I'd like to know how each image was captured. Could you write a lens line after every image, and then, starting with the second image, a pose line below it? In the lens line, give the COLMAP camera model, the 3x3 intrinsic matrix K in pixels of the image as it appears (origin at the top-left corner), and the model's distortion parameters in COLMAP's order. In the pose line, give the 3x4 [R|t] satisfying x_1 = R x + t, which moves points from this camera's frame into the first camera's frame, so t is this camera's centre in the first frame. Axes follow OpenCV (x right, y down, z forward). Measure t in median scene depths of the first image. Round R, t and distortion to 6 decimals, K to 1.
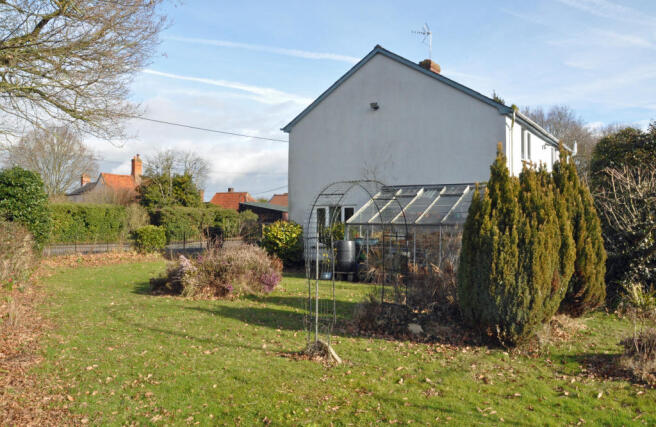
lens RADIAL K [[675.3, 0, 327.6], [0, 675.3, 213.4], [0, 0, 1]] dist [-0.121478, 0.000000]
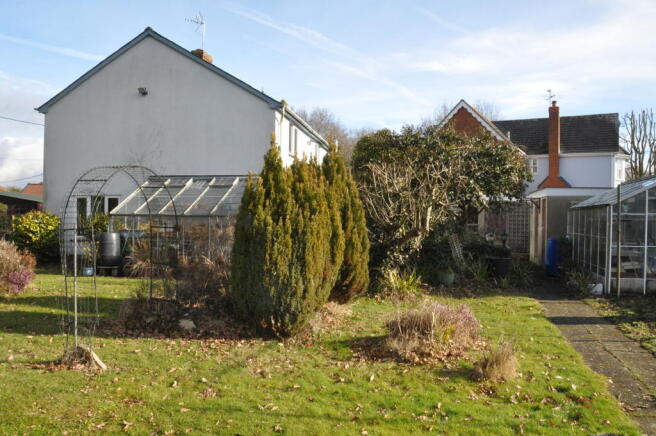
lens RADIAL K [[519.7, 0, 333.8], [0, 519.7, 221.5], [0, 0, 1]] dist [-0.145967, 0.066209]
pose [[0.903459, -0.000849, 0.428673, 0.008369], [-0.004885, 0.999913, 0.012275, 0.016083], [-0.428646, -0.013184, 0.903376, 0.259767]]
